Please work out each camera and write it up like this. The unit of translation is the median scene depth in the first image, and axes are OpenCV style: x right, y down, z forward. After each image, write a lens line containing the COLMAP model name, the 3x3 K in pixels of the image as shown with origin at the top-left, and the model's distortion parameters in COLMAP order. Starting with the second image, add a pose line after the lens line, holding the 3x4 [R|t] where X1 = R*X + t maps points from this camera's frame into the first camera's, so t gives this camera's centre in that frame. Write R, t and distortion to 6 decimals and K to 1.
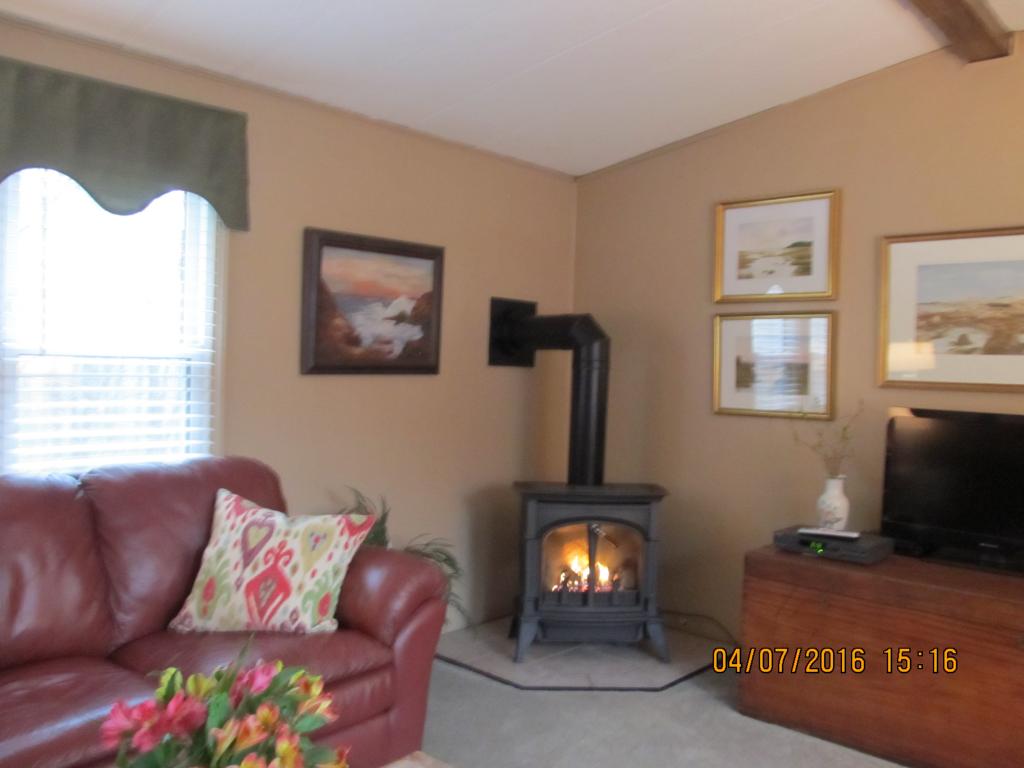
lens RADIAL K [[856.3, 0, 511.4], [0, 856.3, 380.9], [0, 0, 1]] dist [0.006704, 0.028428]
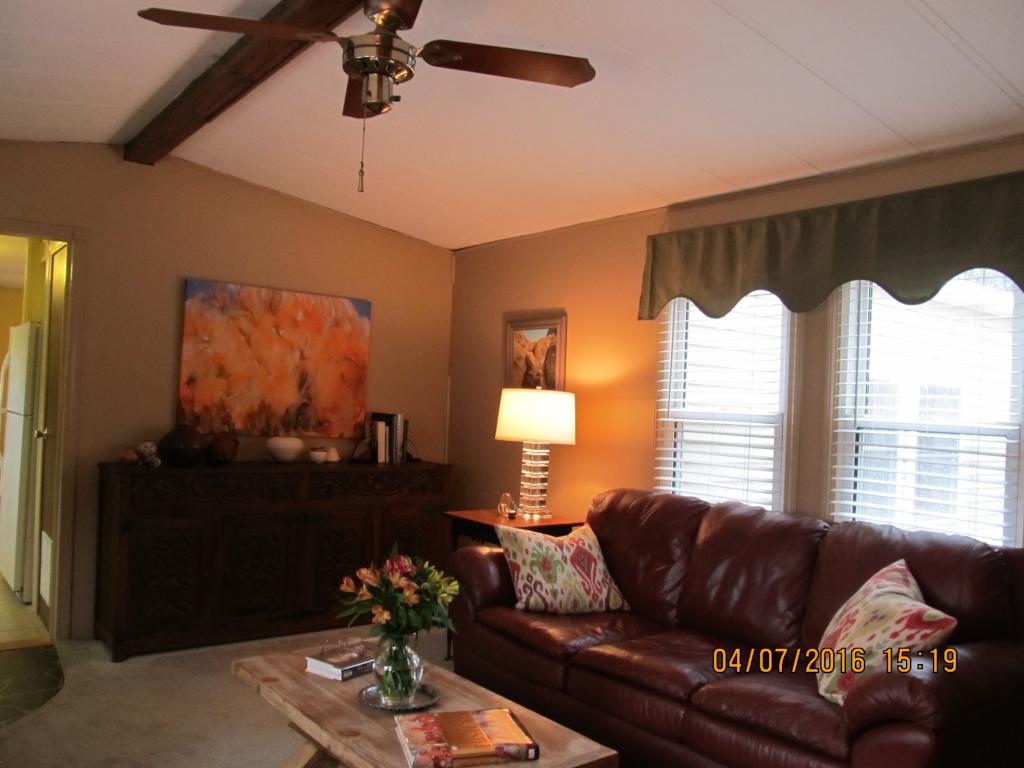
lens RADIAL K [[856.3, 0, 511.2], [0, 856.3, 386.4], [0, 0, 1]] dist [0.006704, 0.028428]
pose [[-0.188199, -0.049100, -0.980903, 0.794023], [-0.079266, 0.996251, -0.034660, -0.004531], [0.978927, 0.071230, -0.191385, 0.770104]]
